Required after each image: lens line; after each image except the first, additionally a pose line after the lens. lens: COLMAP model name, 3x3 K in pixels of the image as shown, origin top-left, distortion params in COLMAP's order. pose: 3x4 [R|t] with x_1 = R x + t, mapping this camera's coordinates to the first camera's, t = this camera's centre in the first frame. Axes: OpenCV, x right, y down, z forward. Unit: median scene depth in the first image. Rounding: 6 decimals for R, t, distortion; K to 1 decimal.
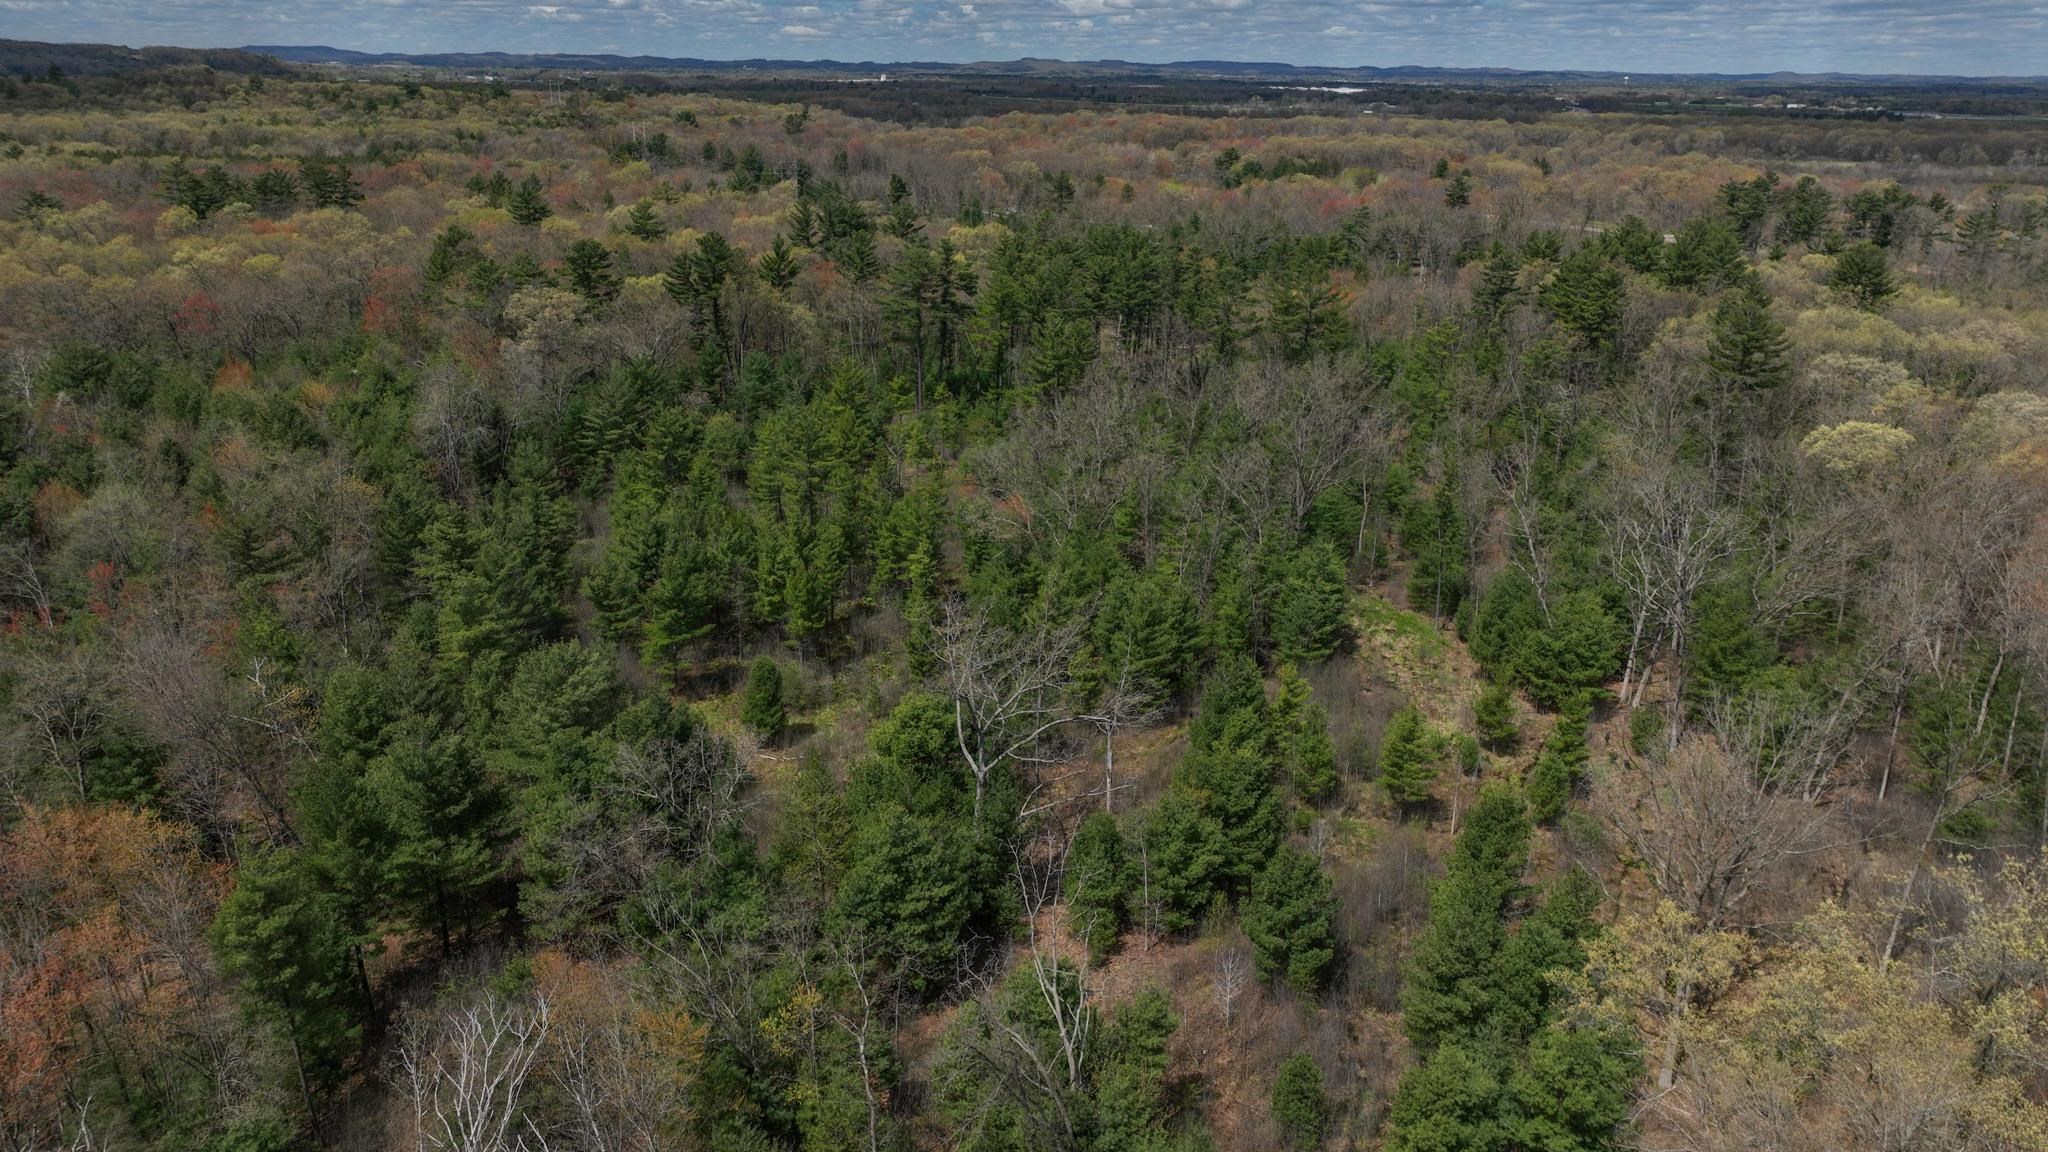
lens RADIAL K [[1439.3, 0, 1026.7], [0, 1439.3, 573.9], [0, 0, 1]] dist [0.001454, 0.016266]
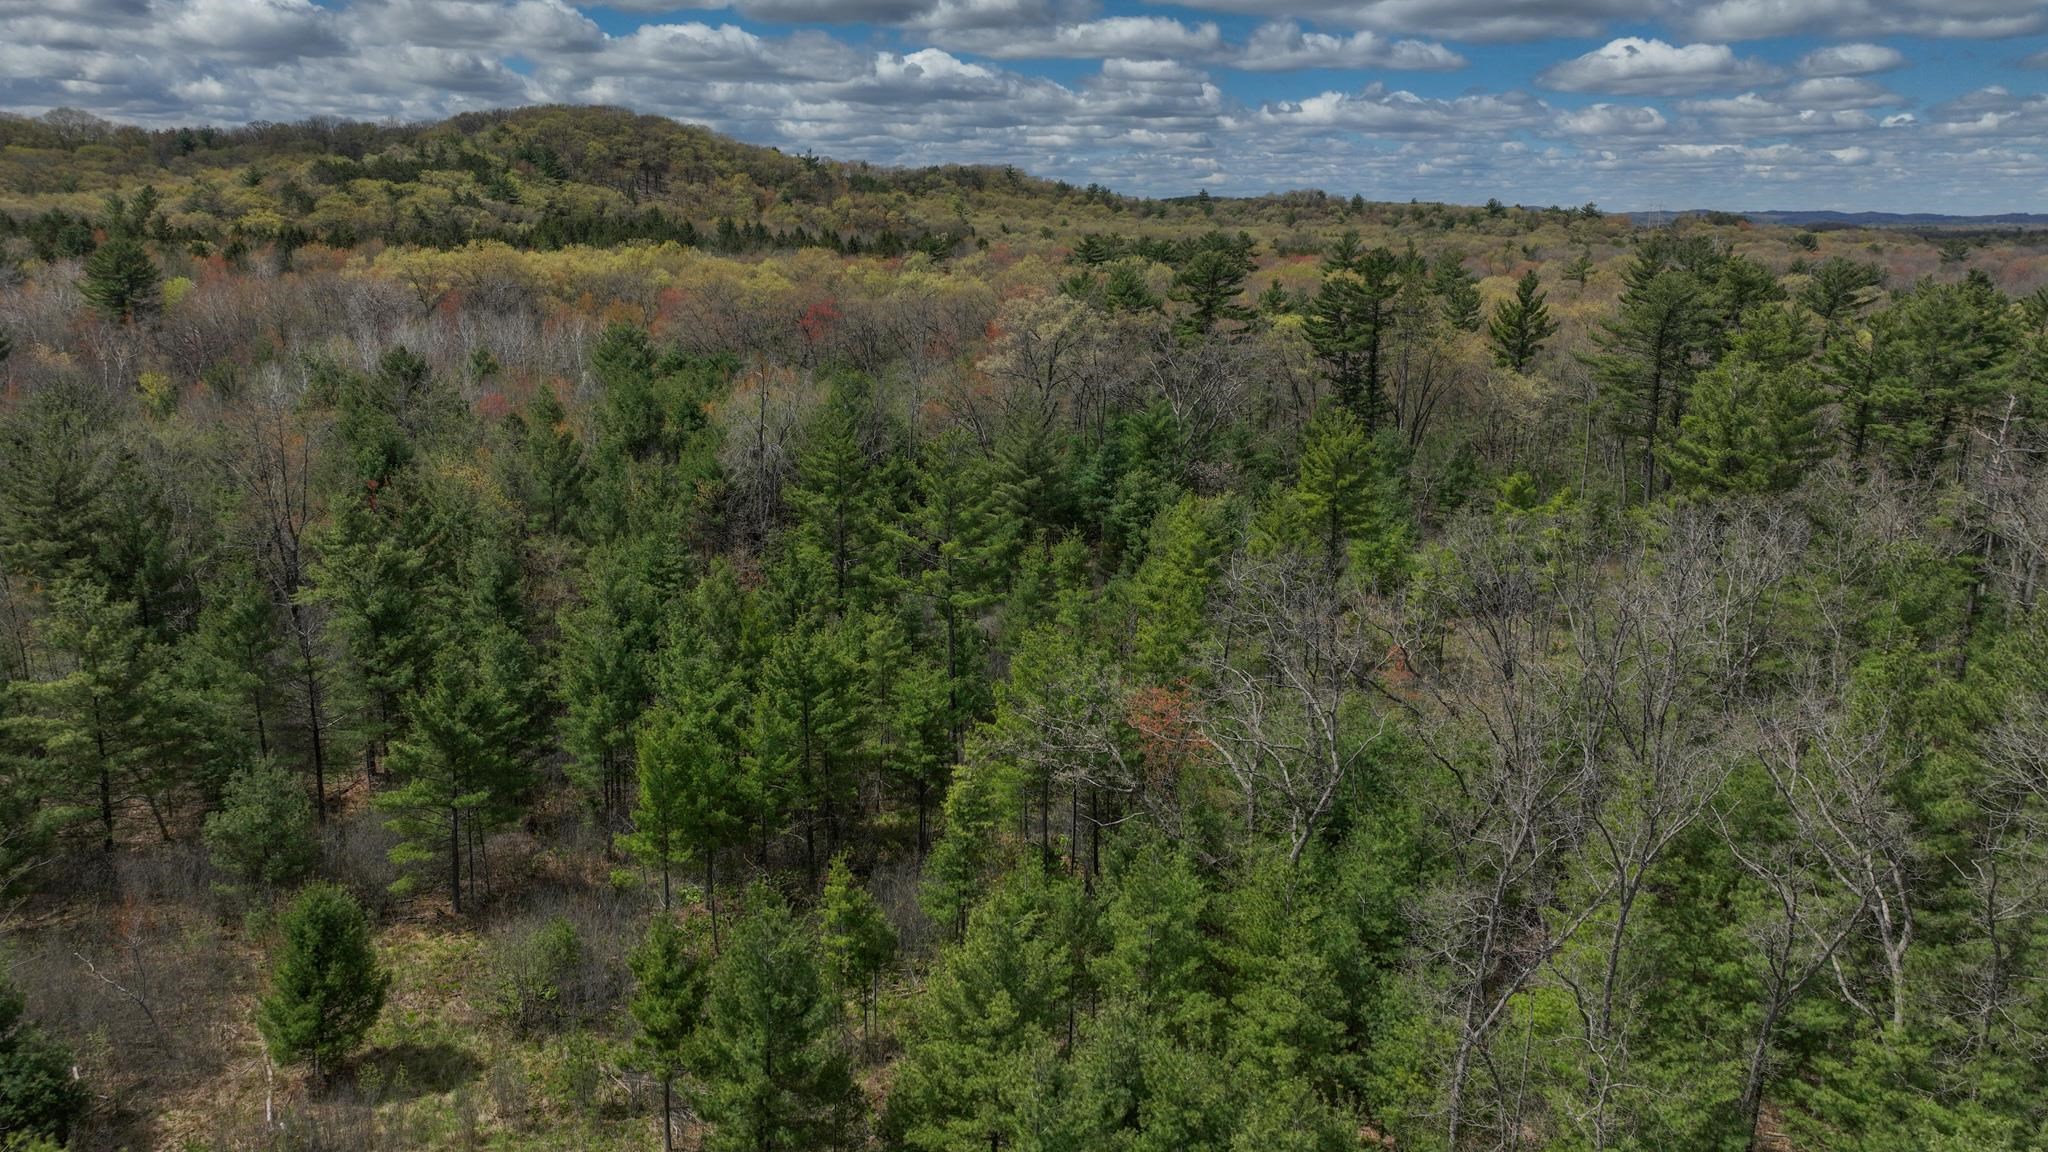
lens RADIAL K [[1439.3, 0, 1034.6], [0, 1439.3, 562.7], [0, 0, 1]] dist [0.001454, 0.016266]
pose [[0.725391, 0.157218, -0.670142, 0.232085], [-0.228867, 0.973264, -0.019404, -0.073066], [0.649175, 0.167449, 0.741979, 0.692524]]
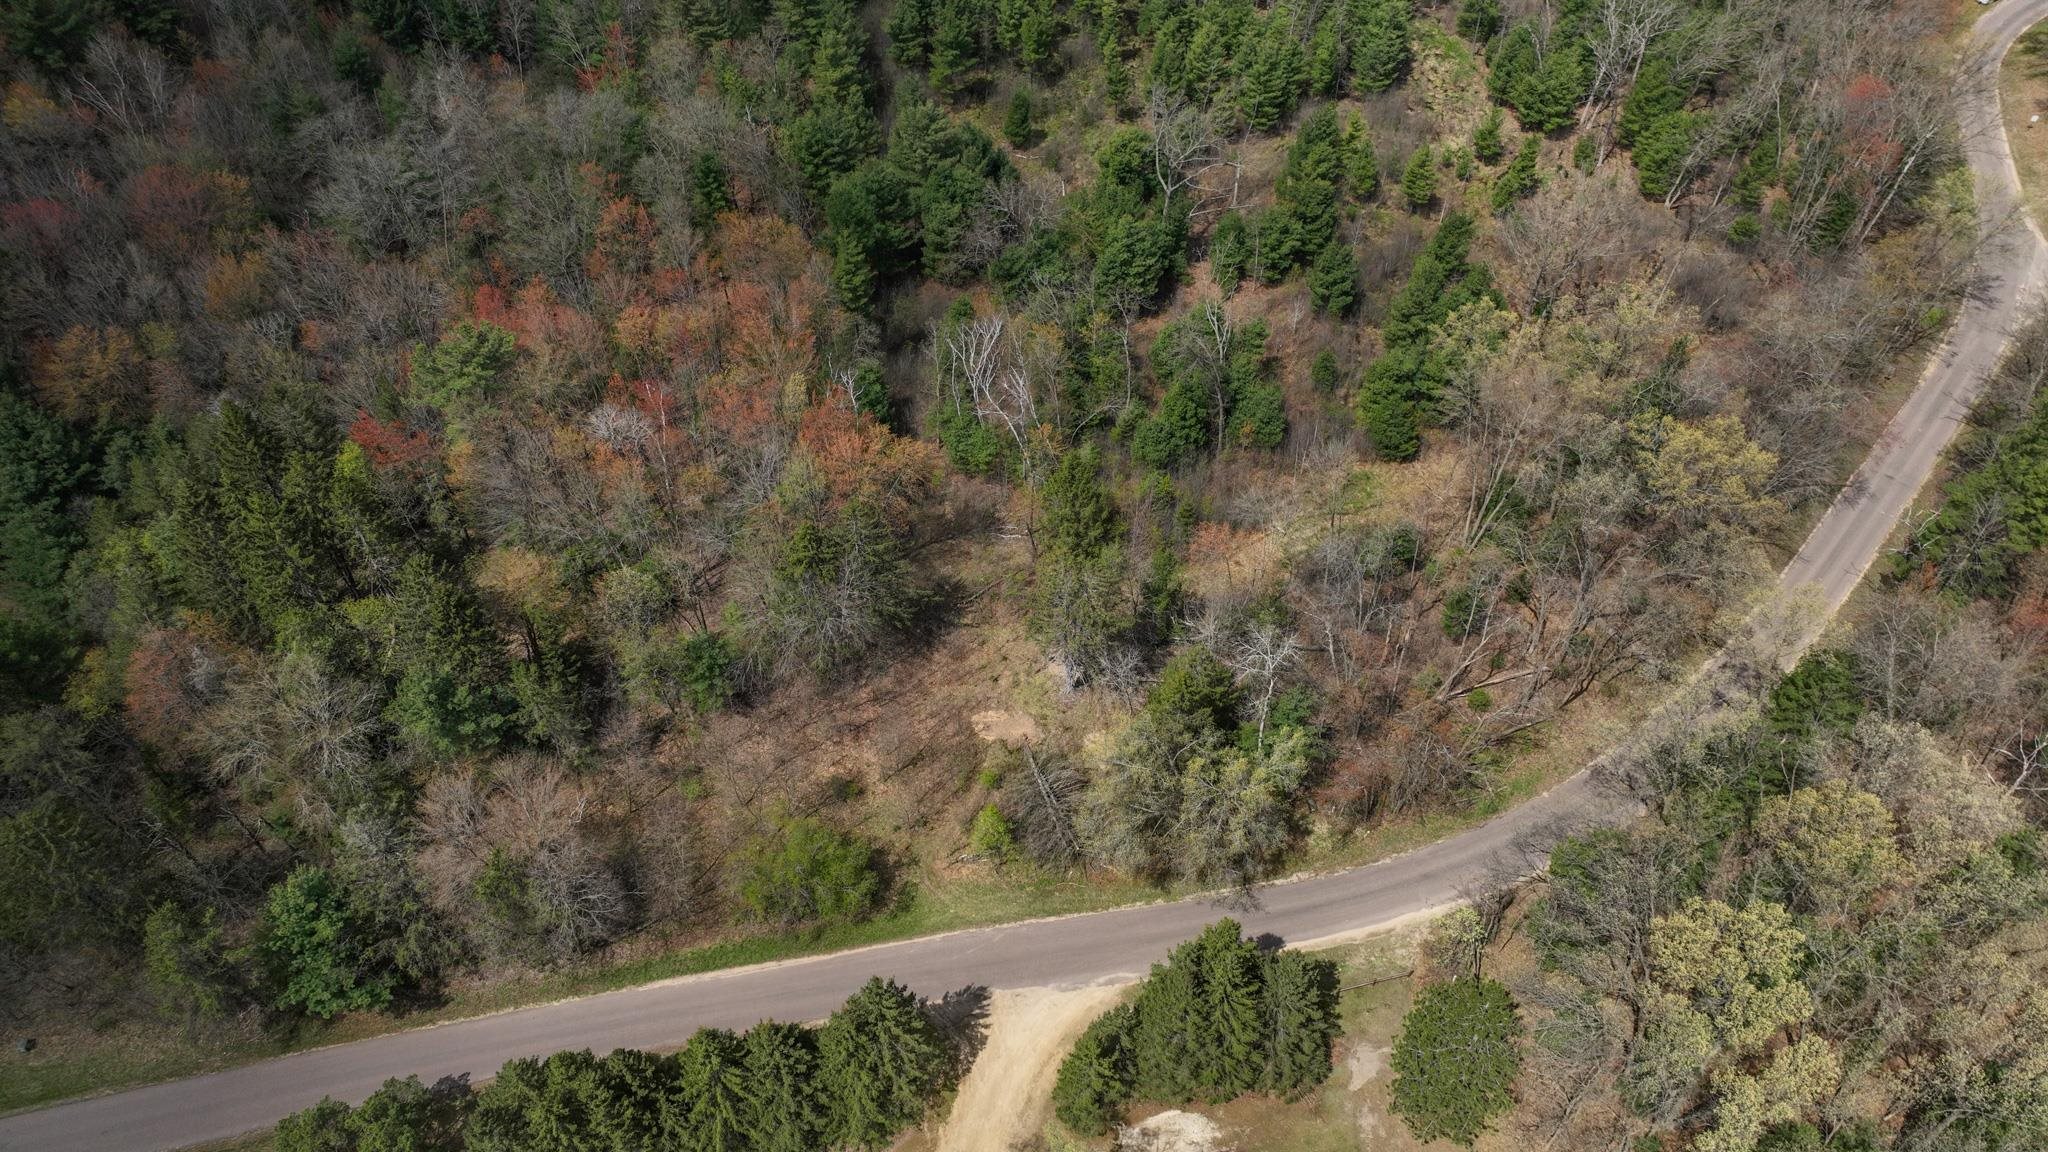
lens RADIAL K [[1439.3, 0, 1023.4], [0, 1439.3, 570.7], [0, 0, 1]] dist [0.001454, 0.016266]
pose [[0.998427, 0.038857, -0.040429, -0.082561], [-0.014809, 0.878110, 0.478229, -0.202849], [0.054084, -0.476878, 0.877304, -0.542116]]
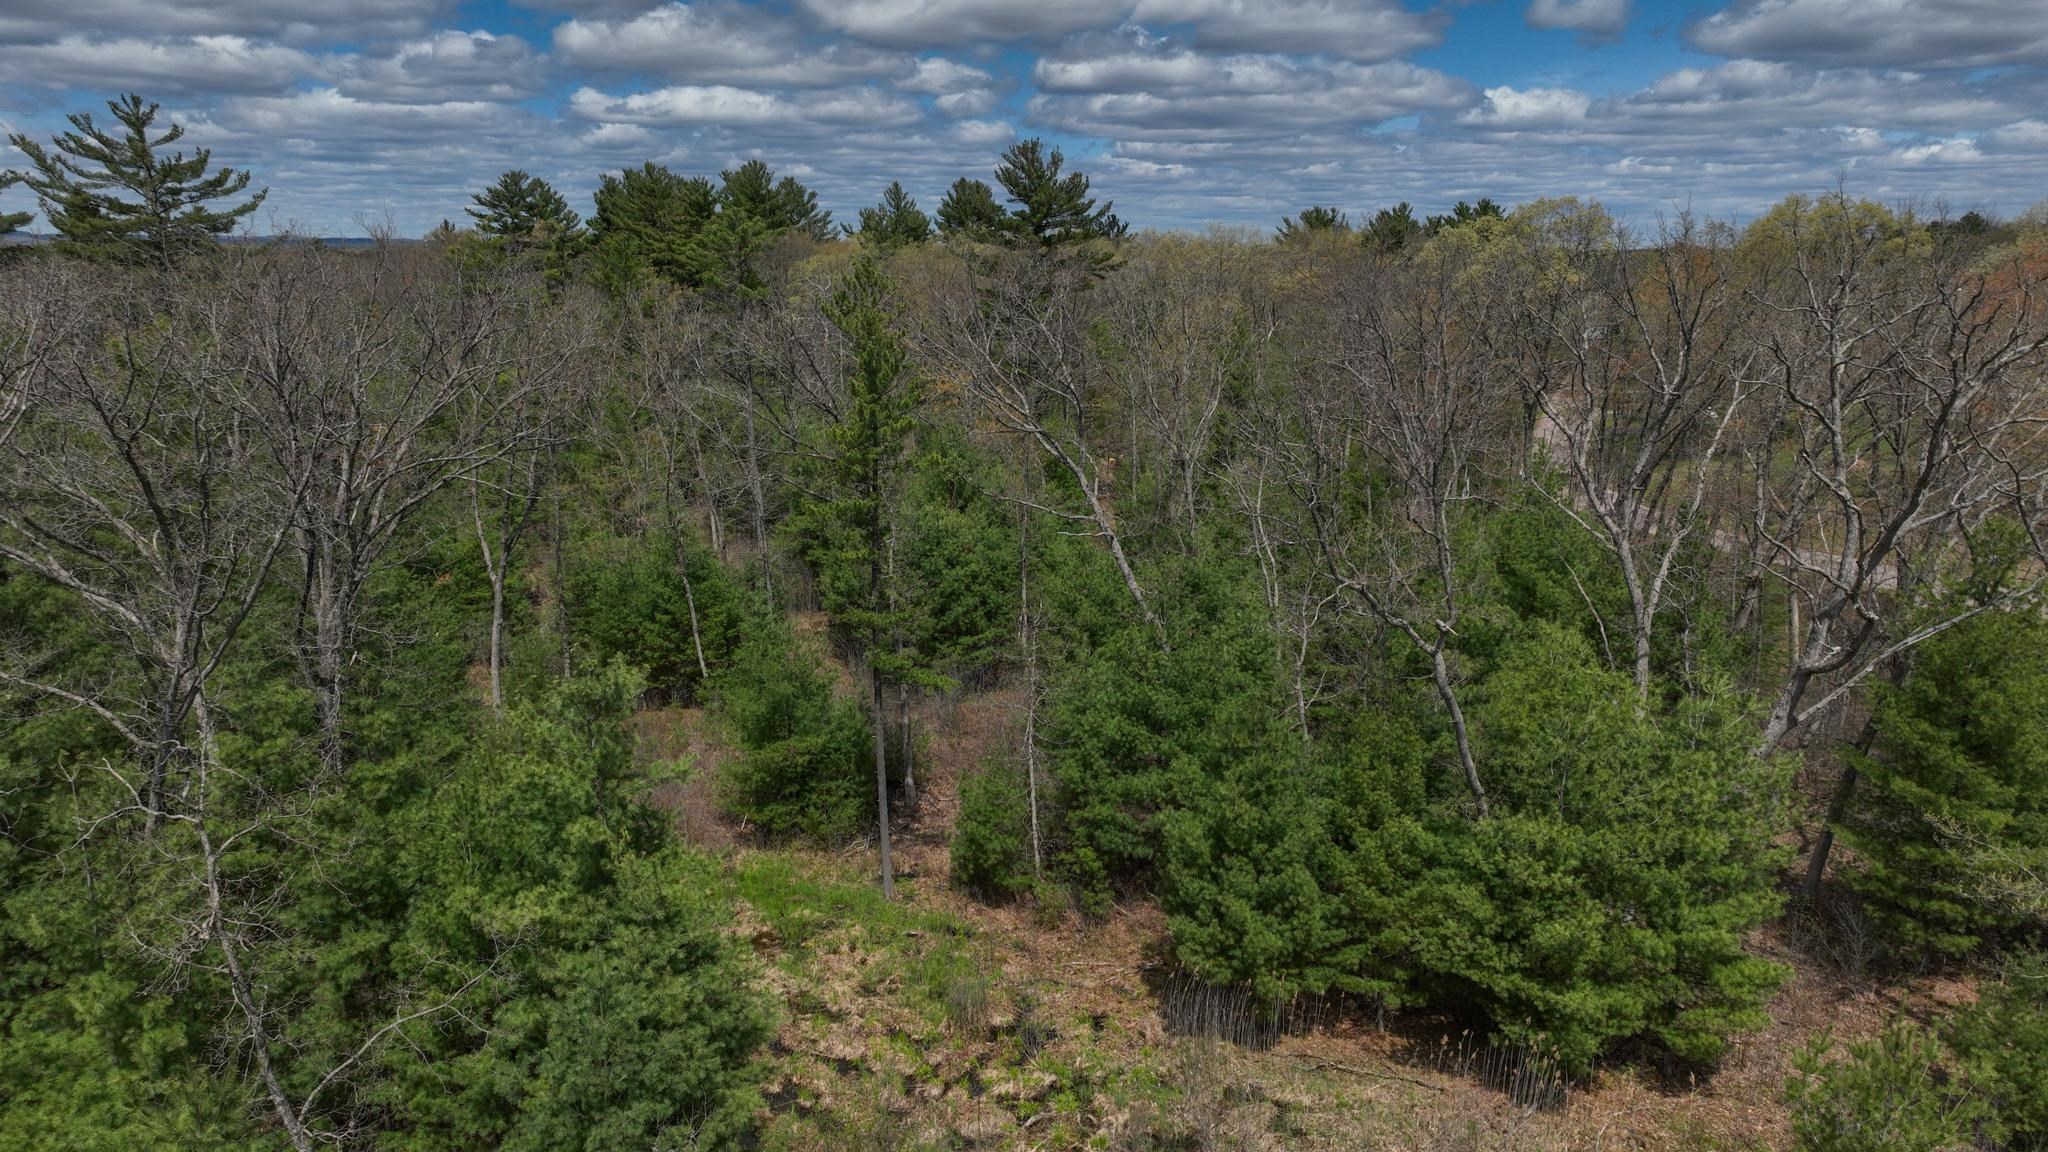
lens RADIAL K [[1439.3, 0, 1032.6], [0, 1439.3, 582.3], [0, 0, 1]] dist [0.001454, 0.016266]
pose [[0.720442, -0.168475, 0.672740, 0.118158], [0.236702, 0.971529, -0.010184, -0.016917], [-0.651871, 0.166576, 0.739809, 0.806704]]
